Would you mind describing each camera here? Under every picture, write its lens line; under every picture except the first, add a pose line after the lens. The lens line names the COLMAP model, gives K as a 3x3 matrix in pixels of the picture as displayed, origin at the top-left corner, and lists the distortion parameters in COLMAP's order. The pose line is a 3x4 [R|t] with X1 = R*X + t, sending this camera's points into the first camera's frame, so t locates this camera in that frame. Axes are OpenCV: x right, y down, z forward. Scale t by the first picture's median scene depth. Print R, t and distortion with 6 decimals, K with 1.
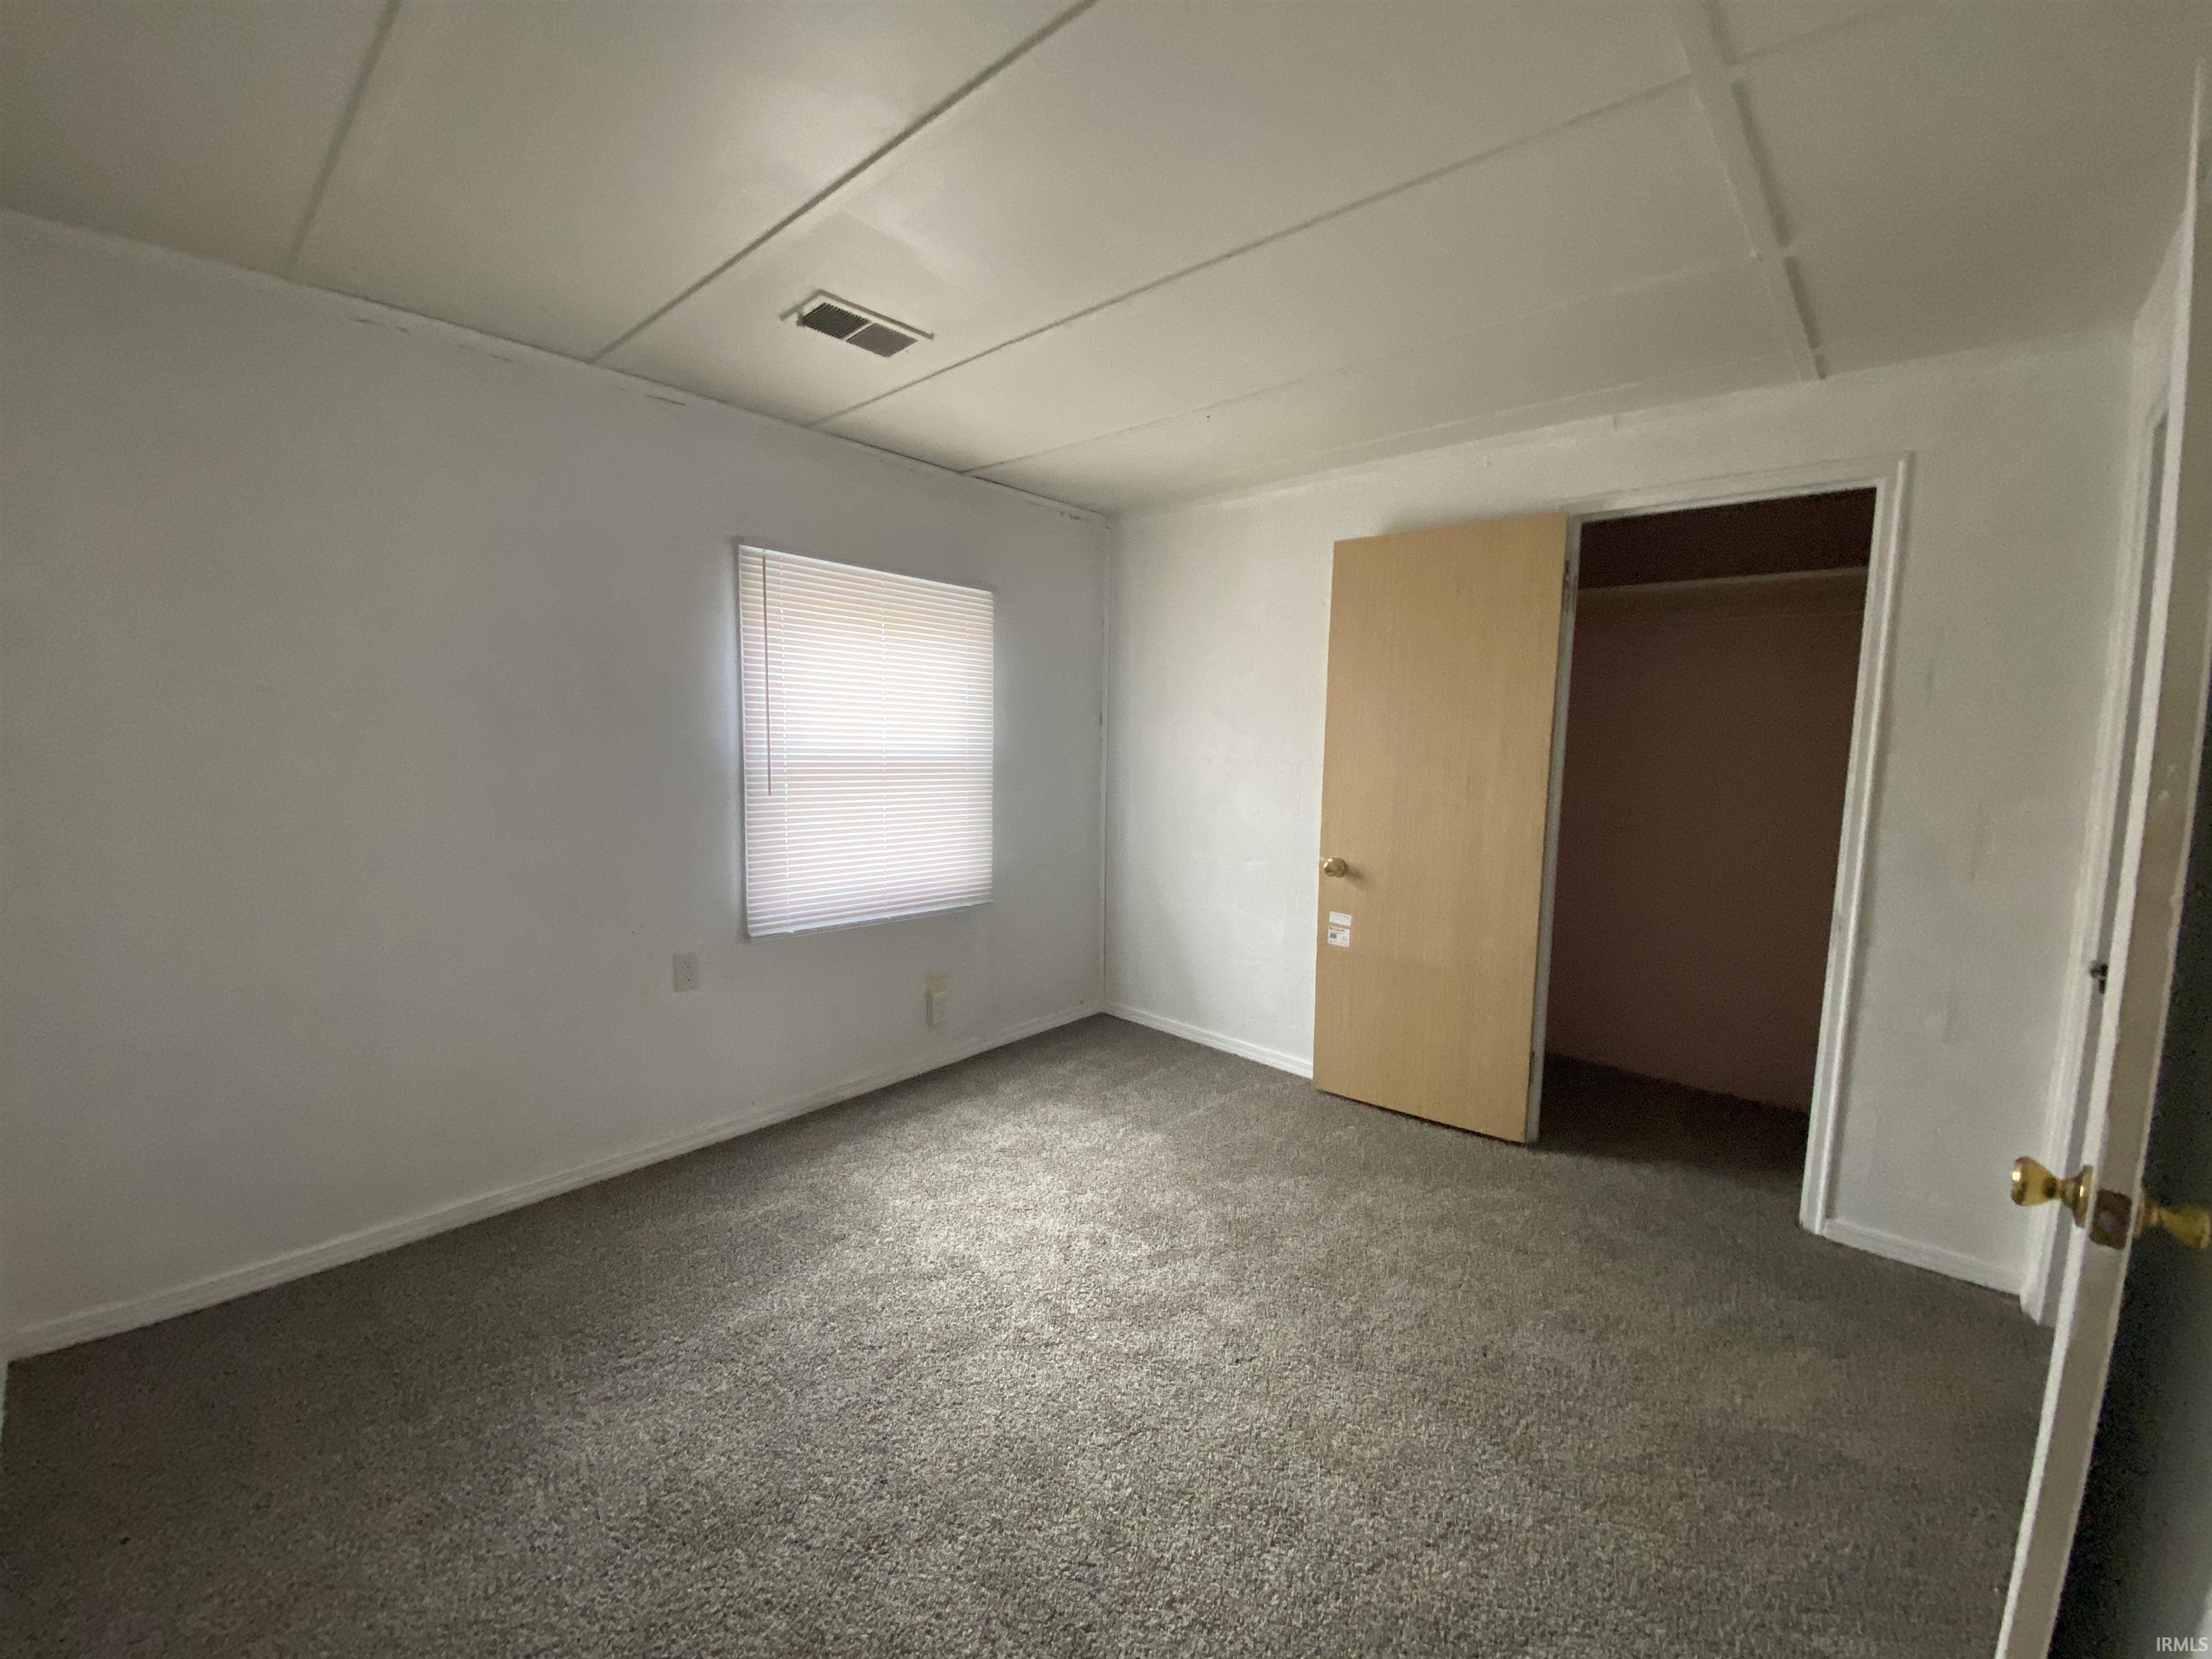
lens RADIAL K [[892.1, 0, 1090.0], [0, 892.1, 822.4], [0, 0, 1]] dist [0.000967, -0.000014]
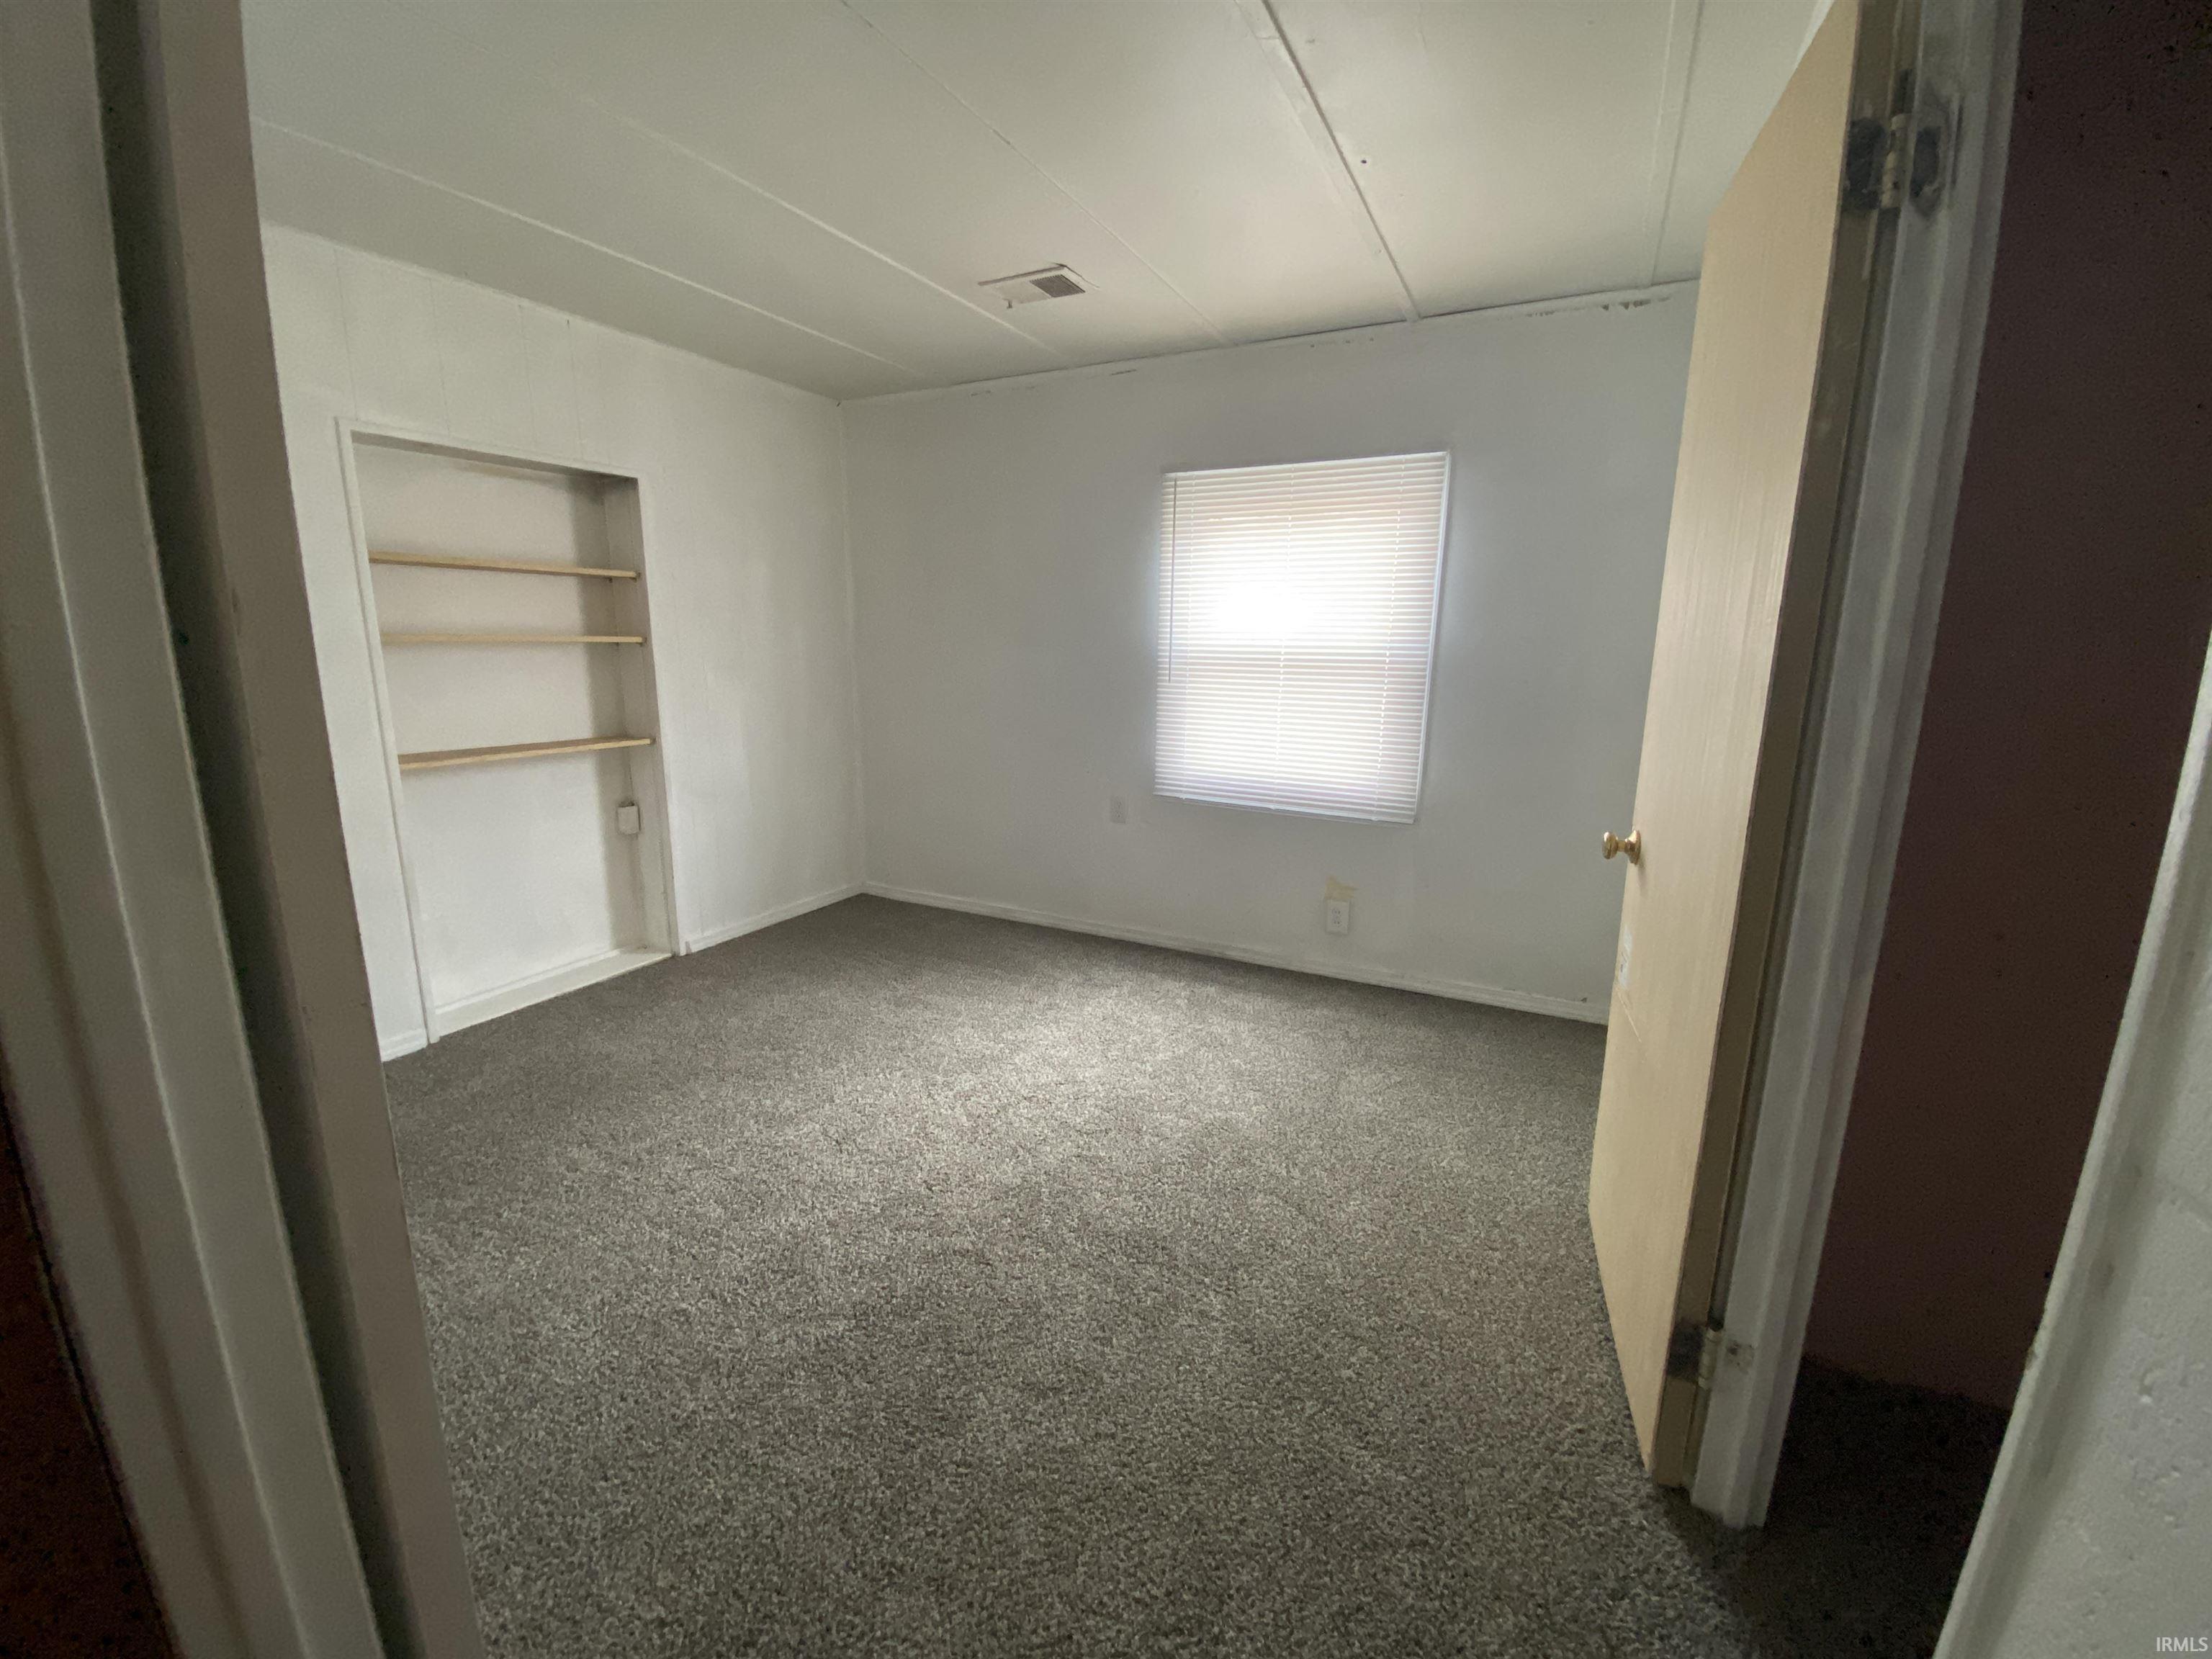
lens RADIAL K [[892.1, 0, 1090.0], [0, 892.1, 822.4], [0, 0, 1]] dist [0.000967, -0.000014]
pose [[0.243400, 0.177859, -0.953479, 0.827119], [-0.100518, 0.982375, 0.157590, -0.022356], [0.964703, 0.057485, 0.256988, 0.604556]]
